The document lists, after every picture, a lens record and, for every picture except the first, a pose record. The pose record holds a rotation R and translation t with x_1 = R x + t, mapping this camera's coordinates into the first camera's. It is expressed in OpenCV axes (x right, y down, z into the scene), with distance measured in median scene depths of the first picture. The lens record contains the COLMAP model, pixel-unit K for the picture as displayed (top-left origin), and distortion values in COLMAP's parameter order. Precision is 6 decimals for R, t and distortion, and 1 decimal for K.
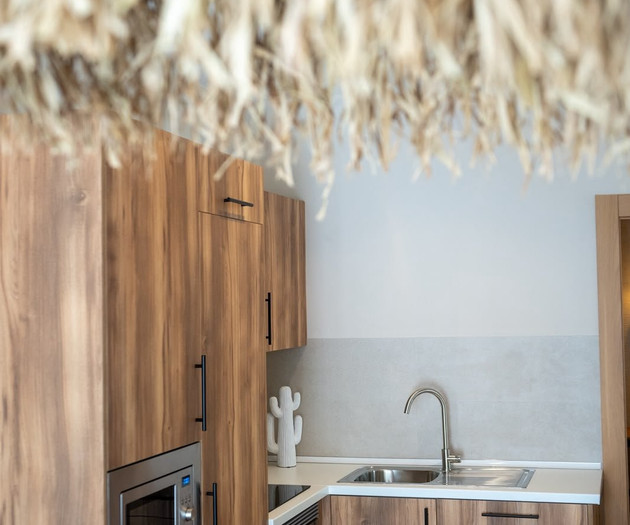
lens RADIAL K [[1016.0, 0, 315.0], [0, 1016.0, 262.5], [0, 0, 1]] dist [-0.023572, 0.001248]
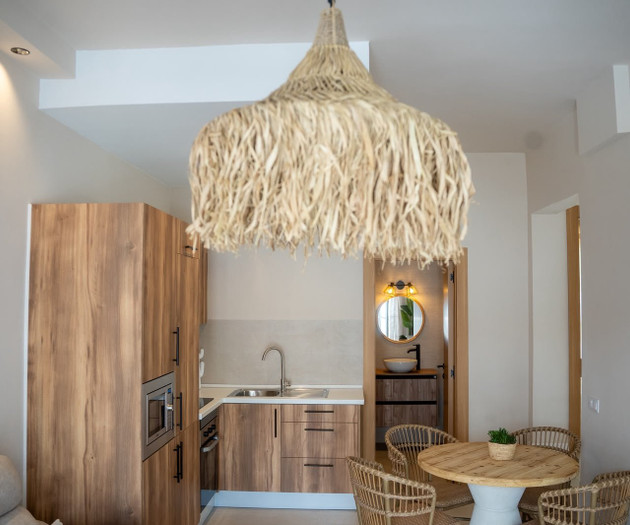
lens RADIAL K [[639.7, 0, 315.0], [0, 639.7, 262.5], [0, 0, 1]] dist [-0.206119, 0.199833]
pose [[0.972318, 0.033450, 0.231256, -0.107302], [-0.029641, 0.999362, -0.019927, -0.012643], [-0.231775, 0.012521, 0.972689, -0.187531]]
